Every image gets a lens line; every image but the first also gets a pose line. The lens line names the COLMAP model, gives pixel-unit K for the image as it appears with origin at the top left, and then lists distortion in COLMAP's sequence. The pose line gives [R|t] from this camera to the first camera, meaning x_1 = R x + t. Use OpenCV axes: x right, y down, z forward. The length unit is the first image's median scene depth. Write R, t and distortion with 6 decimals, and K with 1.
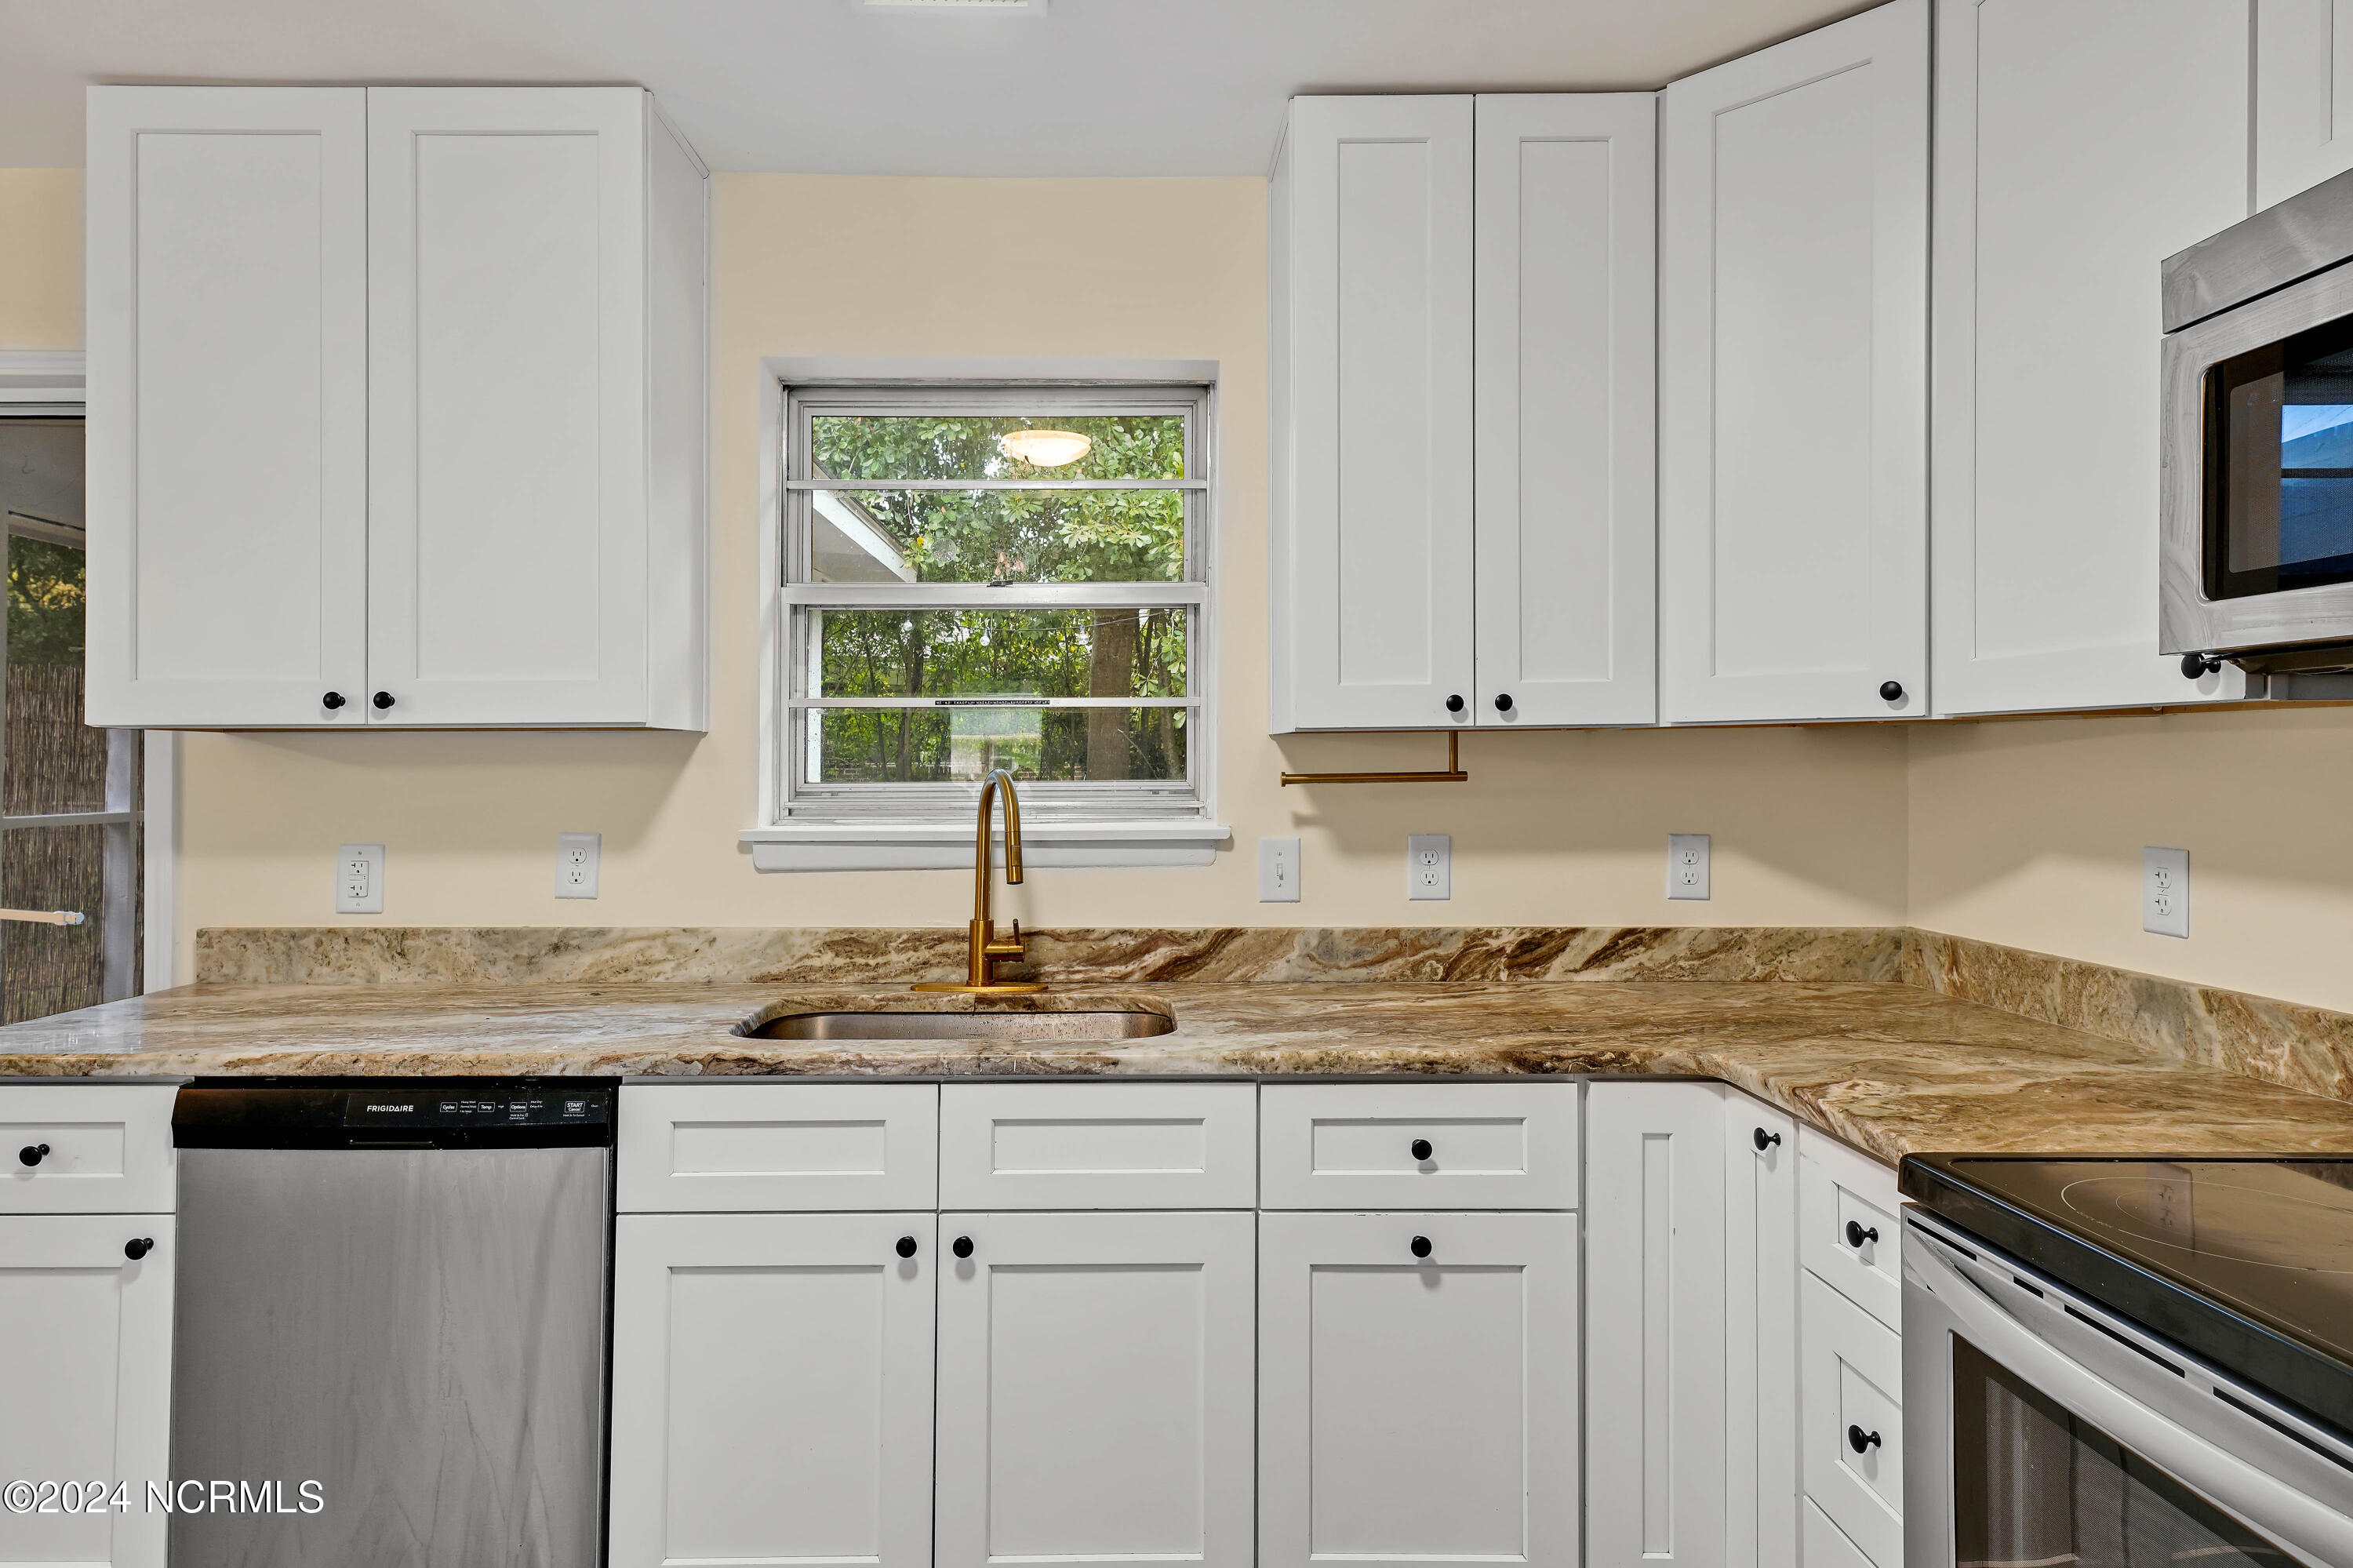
lens RADIAL K [[1329.9, 0, 1132.0], [0, 1329.9, 767.6], [0, 0, 1]] dist [0.011727, -0.000021]
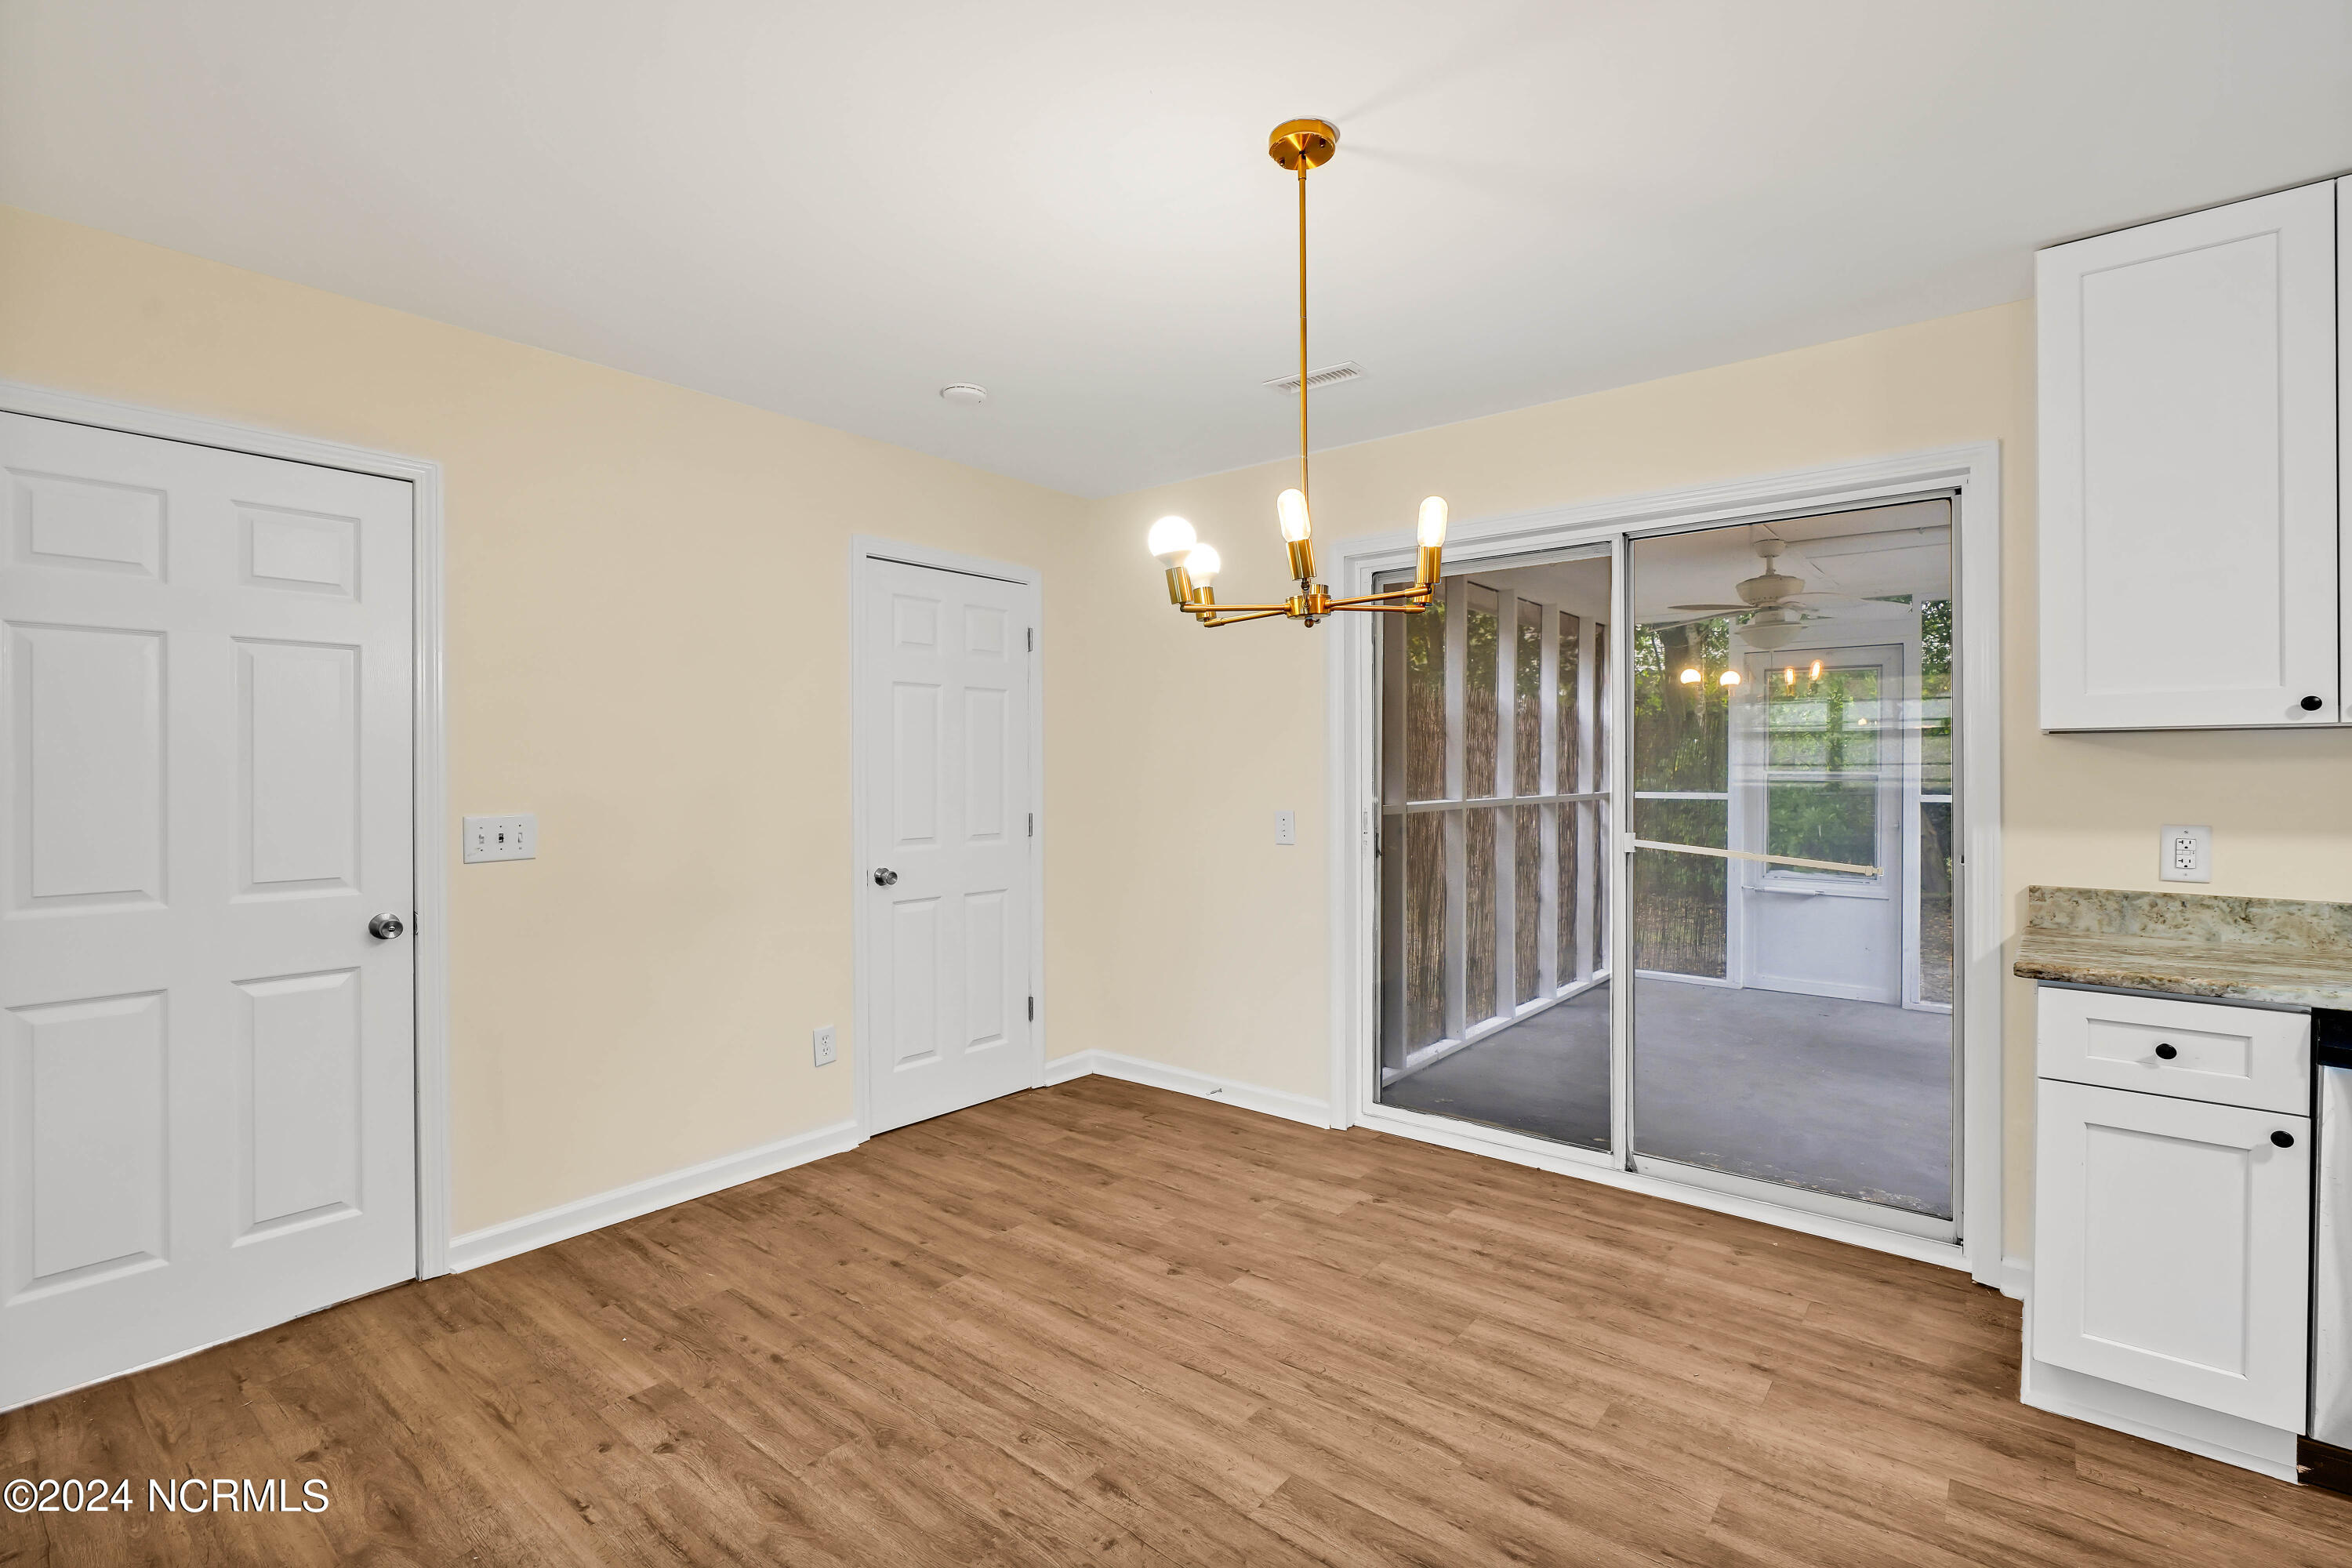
lens RADIAL K [[1074.4, 0, 1179.2], [0, 1074.4, 762.8], [0, 0, 1]] dist [-0.005553, 0.001495]
pose [[0.775868, -0.000697, -0.630894, -0.682561], [-0.003693, 0.999977, -0.005646, 0.010089], [0.630884, 0.006710, 0.775848, -0.329081]]
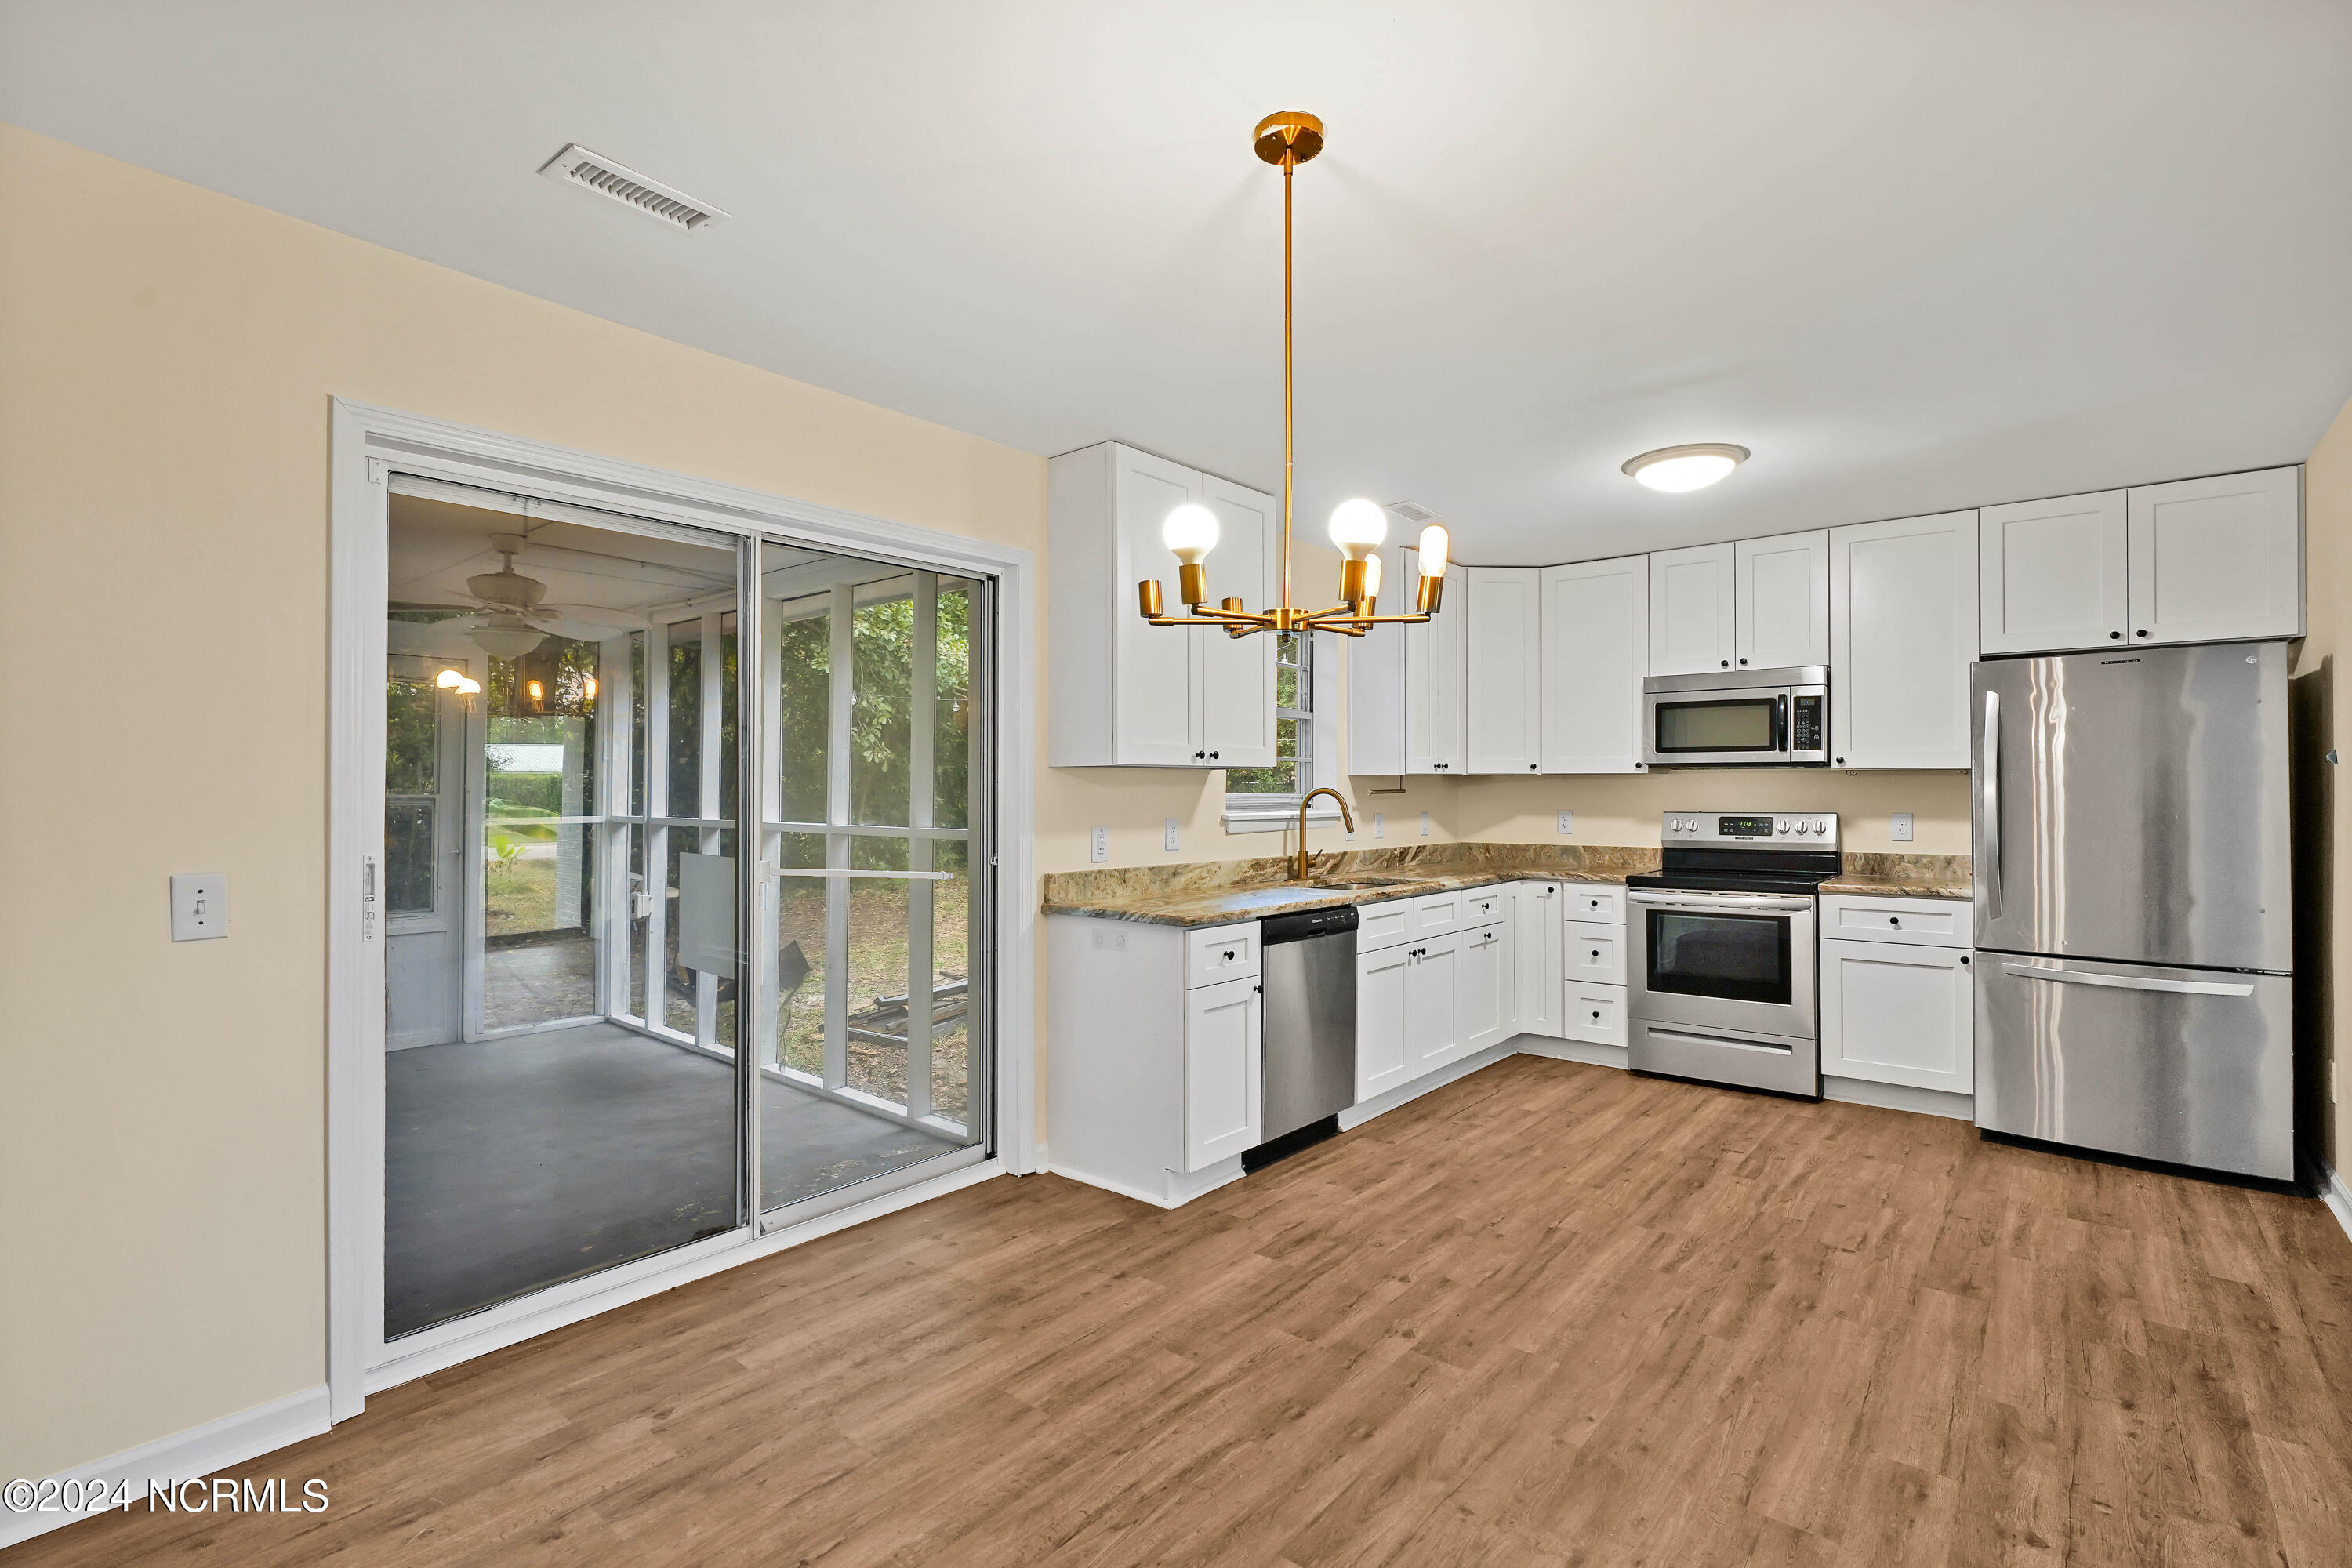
lens RADIAL K [[1074.4, 0, 1185.9], [0, 1074.4, 777.0], [0, 0, 1]] dist [-0.005553, 0.001495]
pose [[0.644737, 0.012998, 0.764294, -1.701297], [0.001839, 0.999826, -0.018554, 0.015596], [-0.764402, 0.013368, 0.644601, -0.091285]]
